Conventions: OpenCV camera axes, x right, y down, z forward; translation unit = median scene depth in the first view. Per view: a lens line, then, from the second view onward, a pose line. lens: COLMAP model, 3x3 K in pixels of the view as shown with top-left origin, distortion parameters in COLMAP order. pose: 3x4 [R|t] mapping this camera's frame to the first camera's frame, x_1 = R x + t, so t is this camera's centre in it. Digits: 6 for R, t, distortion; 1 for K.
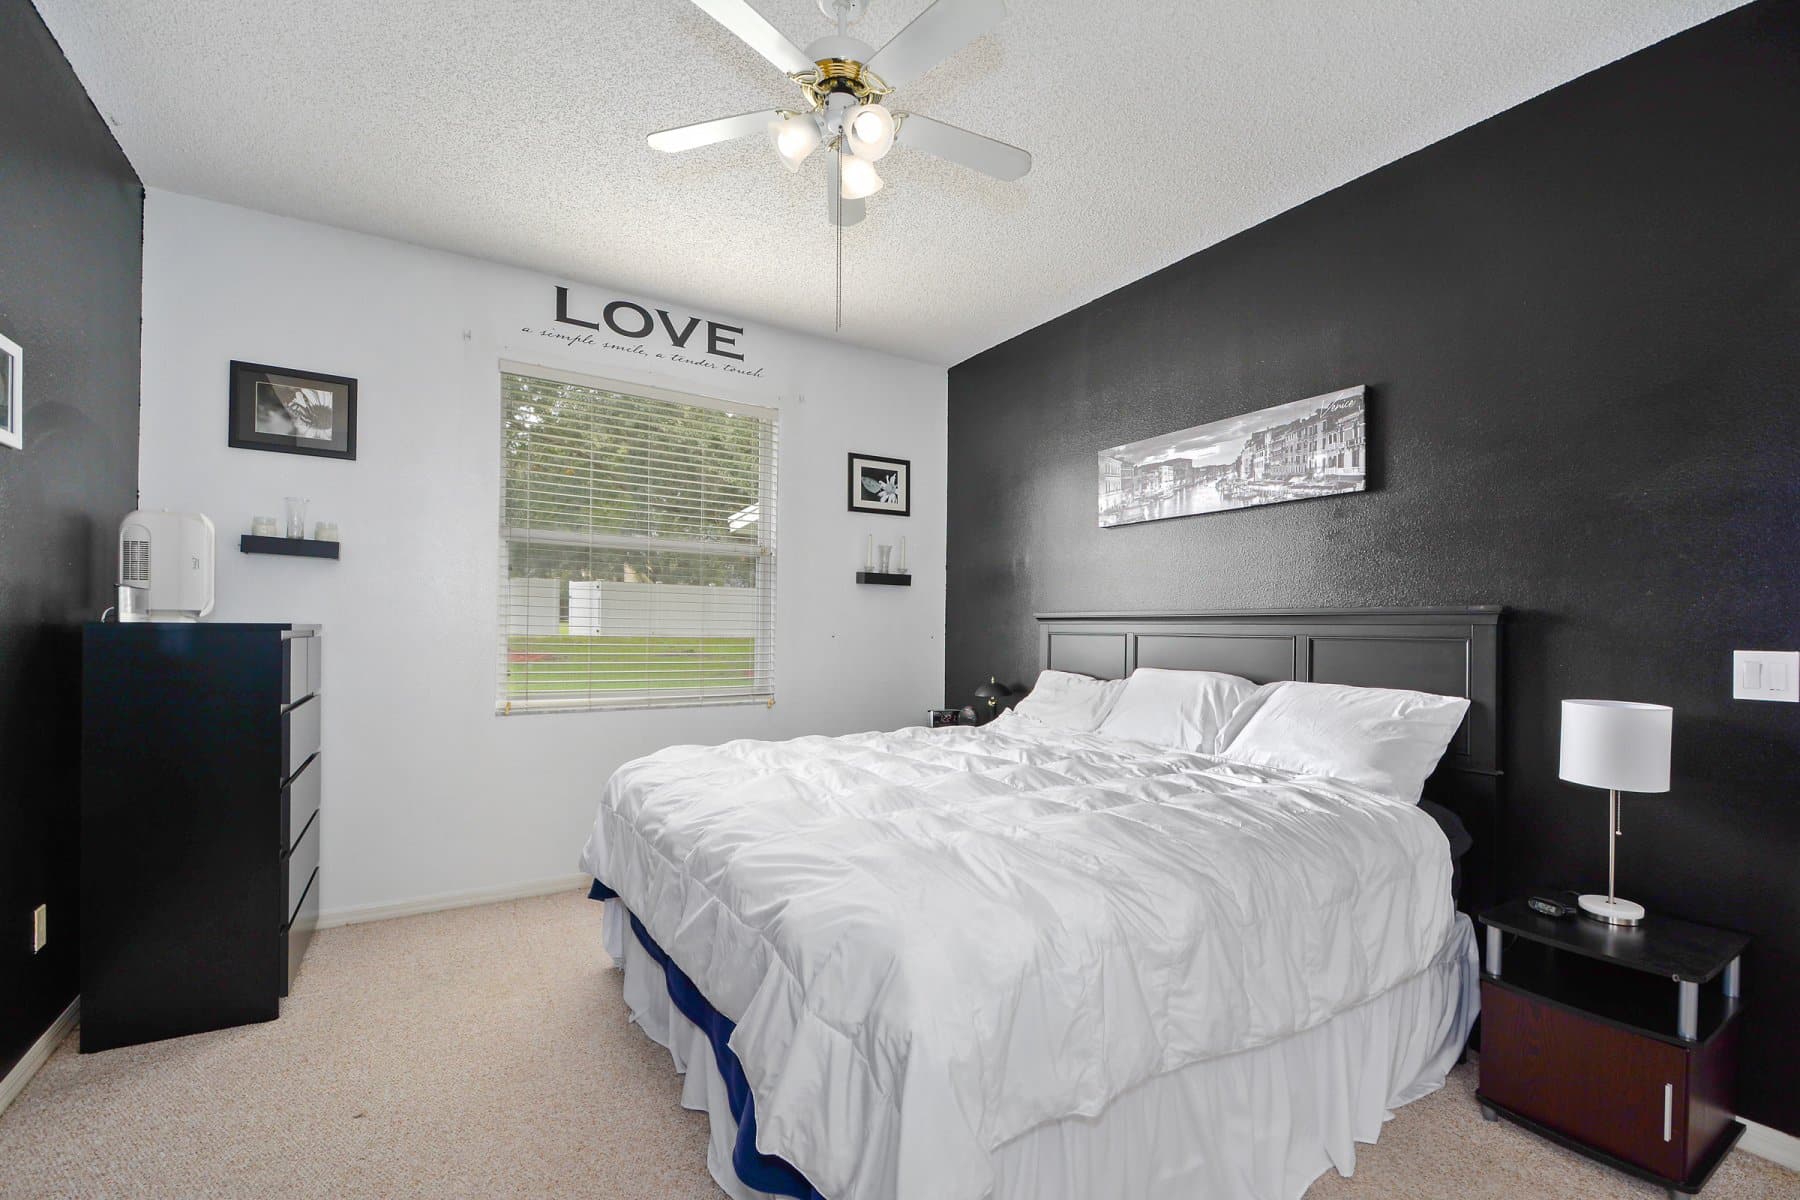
lens RADIAL K [[820.4, 0, 901.5], [0, 820.4, 621.8], [0, 0, 1]] dist [0.000943, -0.000653]
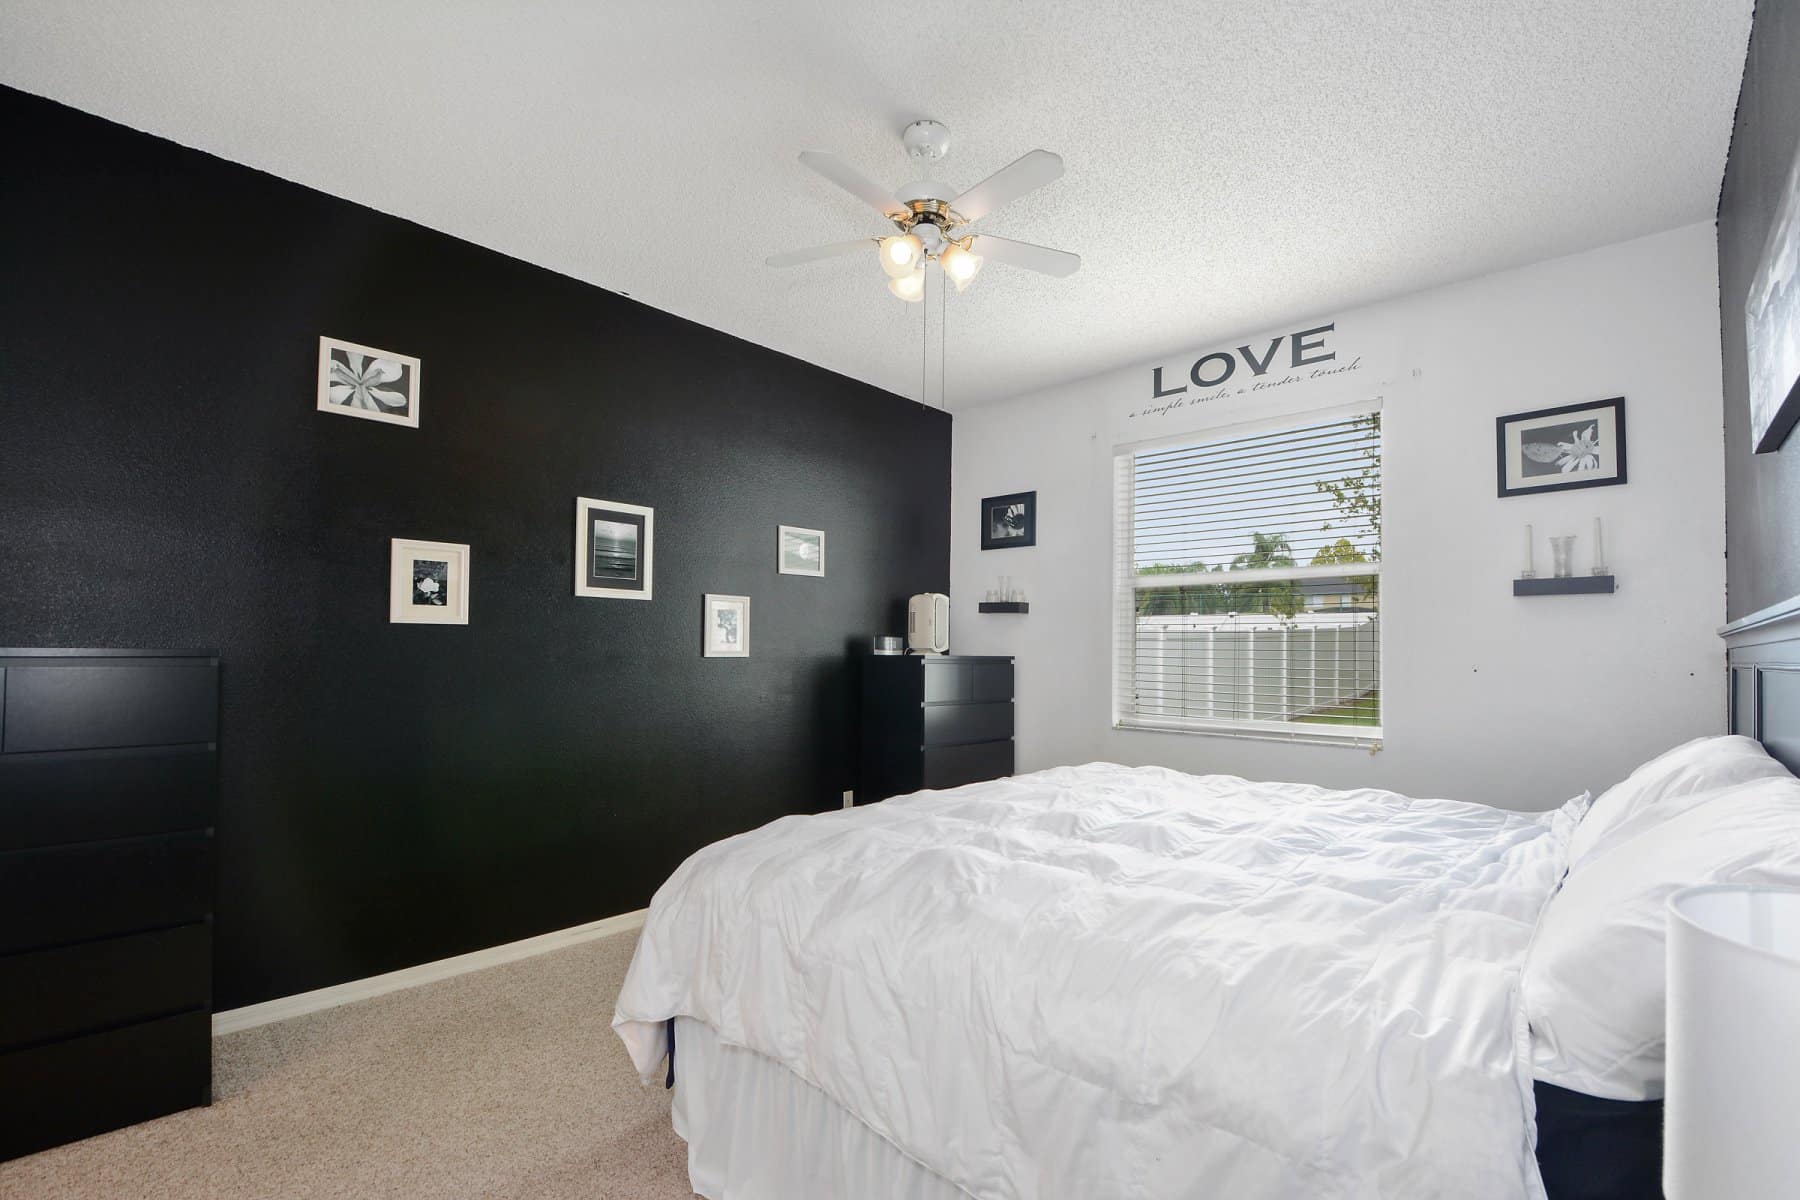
lens RADIAL K [[820.4, 0, 901.5], [0, 820.4, 621.8], [0, 0, 1]] dist [0.000943, -0.000653]
pose [[0.210915, -0.048137, -0.976318, 0.576391], [0.002126, 0.998807, -0.048787, 0.009824], [0.977502, 0.008215, 0.210766, 0.361981]]
